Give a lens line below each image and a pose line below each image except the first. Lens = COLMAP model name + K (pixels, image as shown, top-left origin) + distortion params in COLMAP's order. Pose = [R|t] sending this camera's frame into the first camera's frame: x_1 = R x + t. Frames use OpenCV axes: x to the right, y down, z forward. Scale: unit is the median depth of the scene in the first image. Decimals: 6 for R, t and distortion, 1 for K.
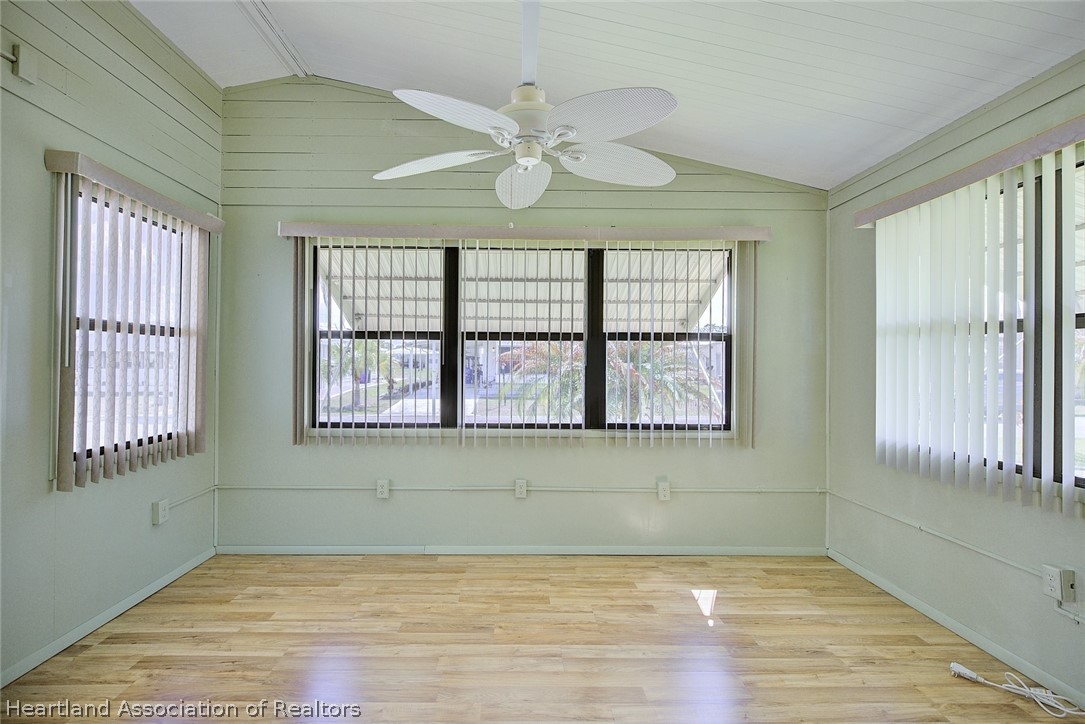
lens RADIAL K [[499.3, 0, 535.6], [0, 499.3, 359.5], [0, 0, 1]] dist [-0.008074, 0.000757]
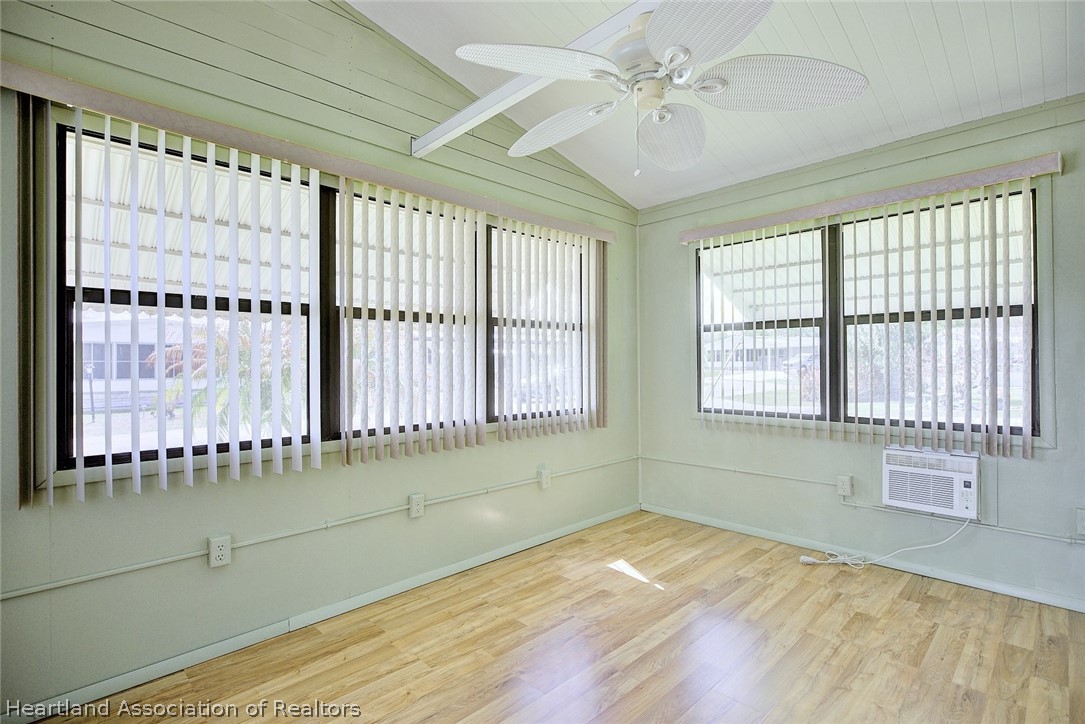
lens RADIAL K [[499.3, 0, 536.4], [0, 499.3, 362.7], [0, 0, 1]] dist [-0.008074, 0.000757]
pose [[0.745189, -0.022545, 0.666472, -0.544549], [0.003113, 0.999535, 0.030331, -0.003300], [-0.666846, -0.020528, 0.744913, 0.343688]]
